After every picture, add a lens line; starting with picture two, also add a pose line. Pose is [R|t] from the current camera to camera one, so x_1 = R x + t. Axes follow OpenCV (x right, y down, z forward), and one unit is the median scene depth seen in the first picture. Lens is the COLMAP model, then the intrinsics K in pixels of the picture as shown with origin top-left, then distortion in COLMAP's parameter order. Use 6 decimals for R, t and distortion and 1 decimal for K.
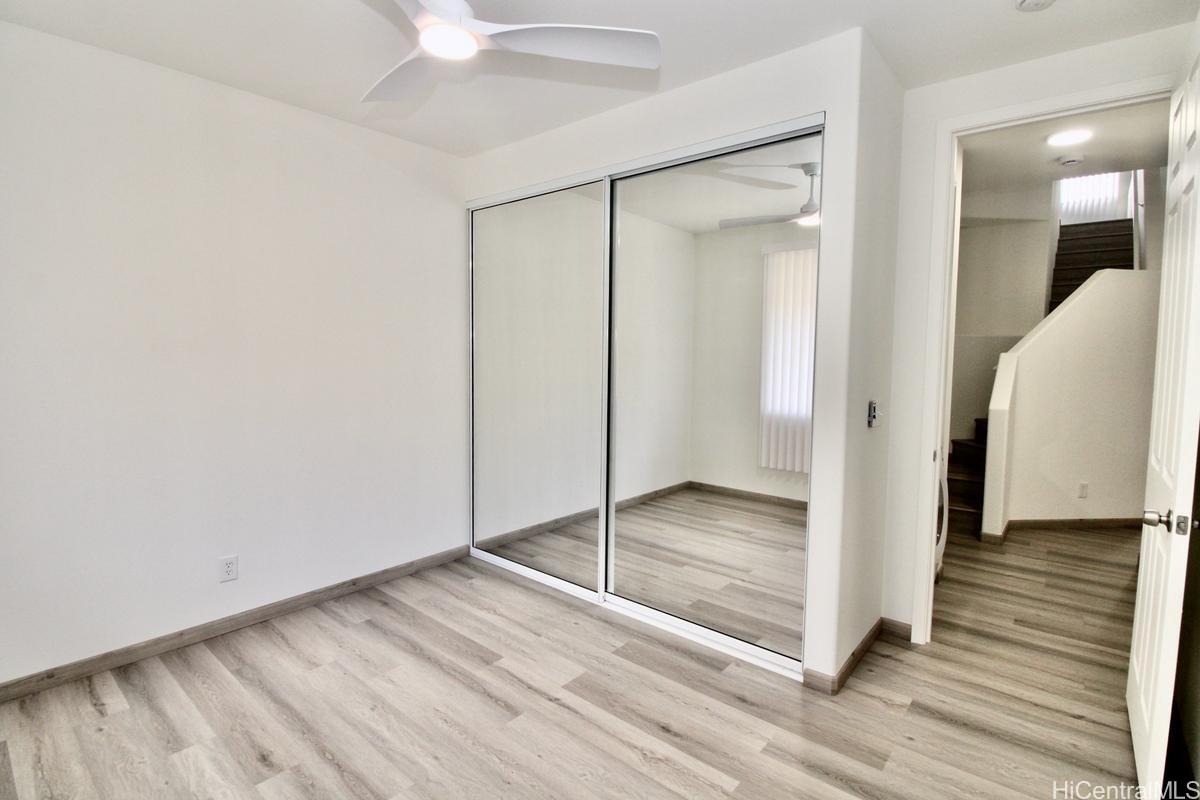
lens RADIAL K [[571.9, 0, 601.9], [0, 571.9, 394.9], [0, 0, 1]] dist [0.002467, -0.014654]
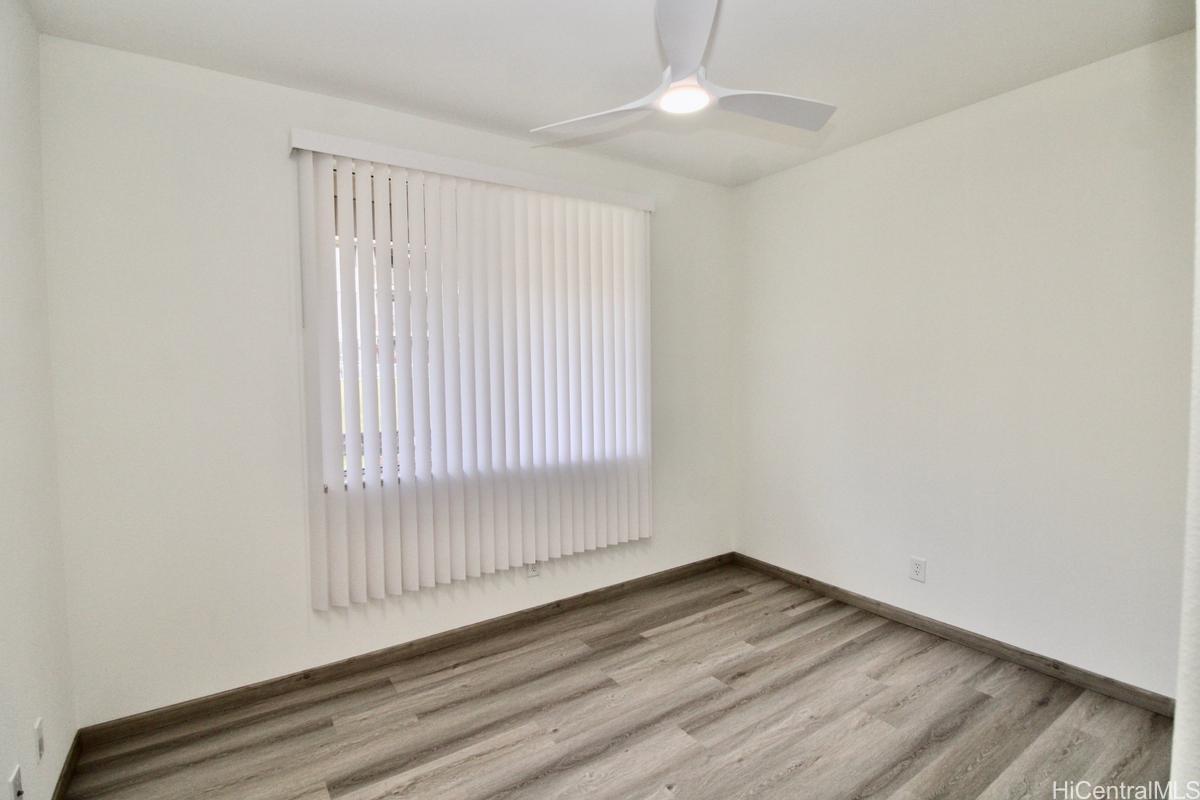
lens RADIAL K [[571.9, 0, 601.9], [0, 571.9, 394.9], [0, 0, 1]] dist [0.002467, -0.014654]
pose [[-0.265478, 0.032461, -0.963570, 0.568040], [-0.065553, 0.996512, 0.051631, -0.036985], [0.961886, 0.076872, -0.262424, 0.761377]]
